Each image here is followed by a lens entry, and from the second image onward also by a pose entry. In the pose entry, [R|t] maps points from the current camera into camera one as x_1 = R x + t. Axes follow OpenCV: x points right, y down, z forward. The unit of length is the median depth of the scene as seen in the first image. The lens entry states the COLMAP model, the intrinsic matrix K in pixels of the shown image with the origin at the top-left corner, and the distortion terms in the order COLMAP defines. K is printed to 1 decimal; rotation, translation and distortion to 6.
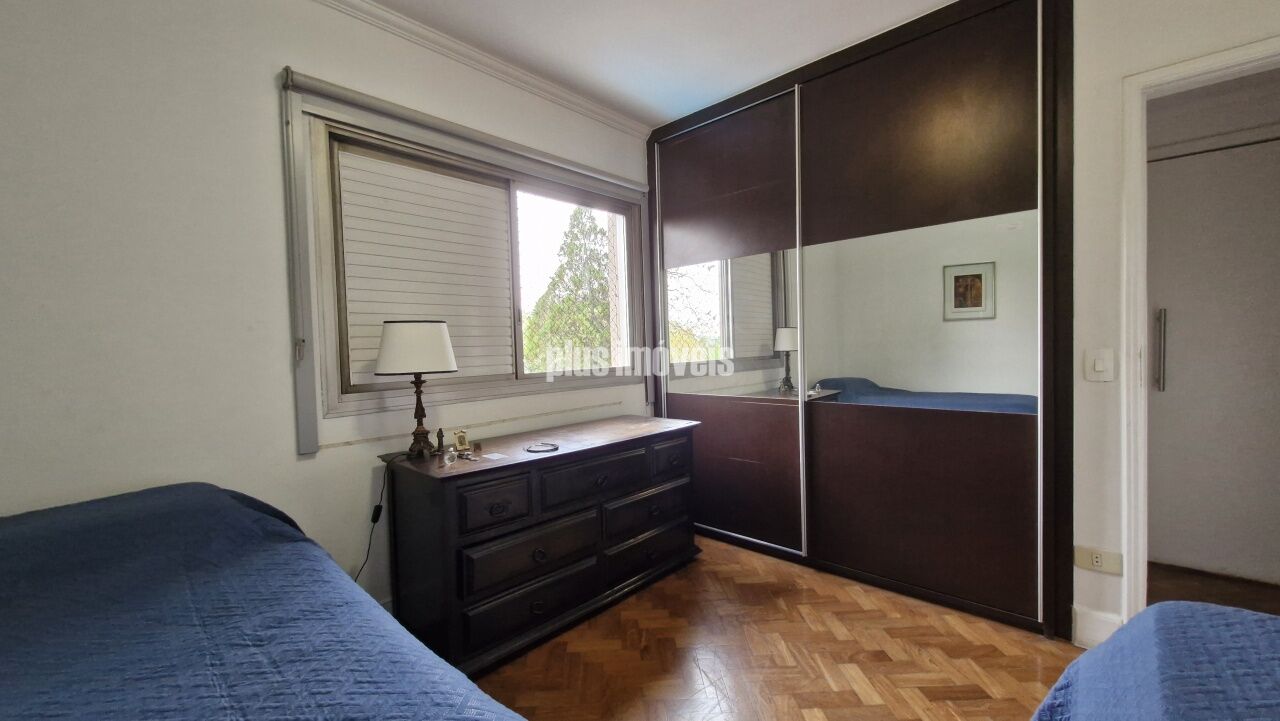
lens RADIAL K [[503.6, 0, 645.0], [0, 503.6, 354.9], [0, 0, 1]] dist [0.000151, -0.000038]
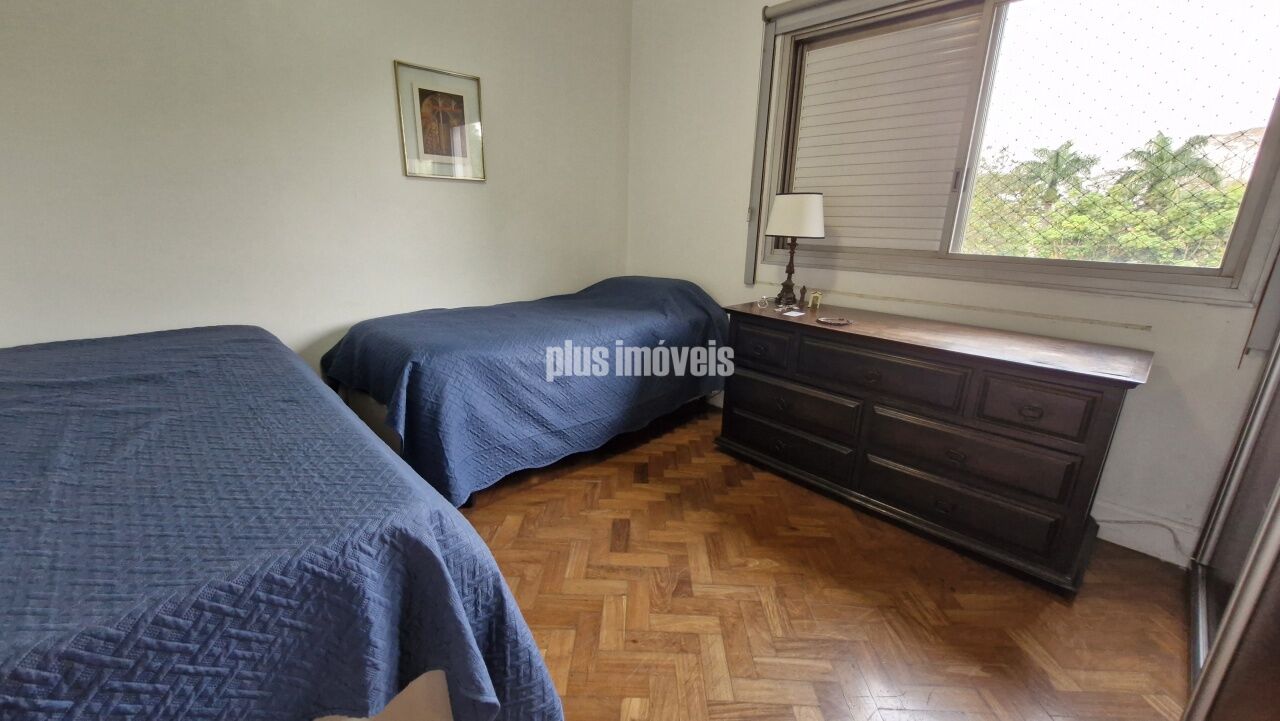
lens RADIAL K [[503.6, 0, 646.6], [0, 503.6, 364.7], [0, 0, 1]] dist [0.000151, -0.000038]
pose [[-0.070658, 0.295509, -0.952723, 0.830649], [-0.041124, 0.953436, 0.298780, -0.018942], [0.996653, 0.060291, -0.055216, 0.700416]]
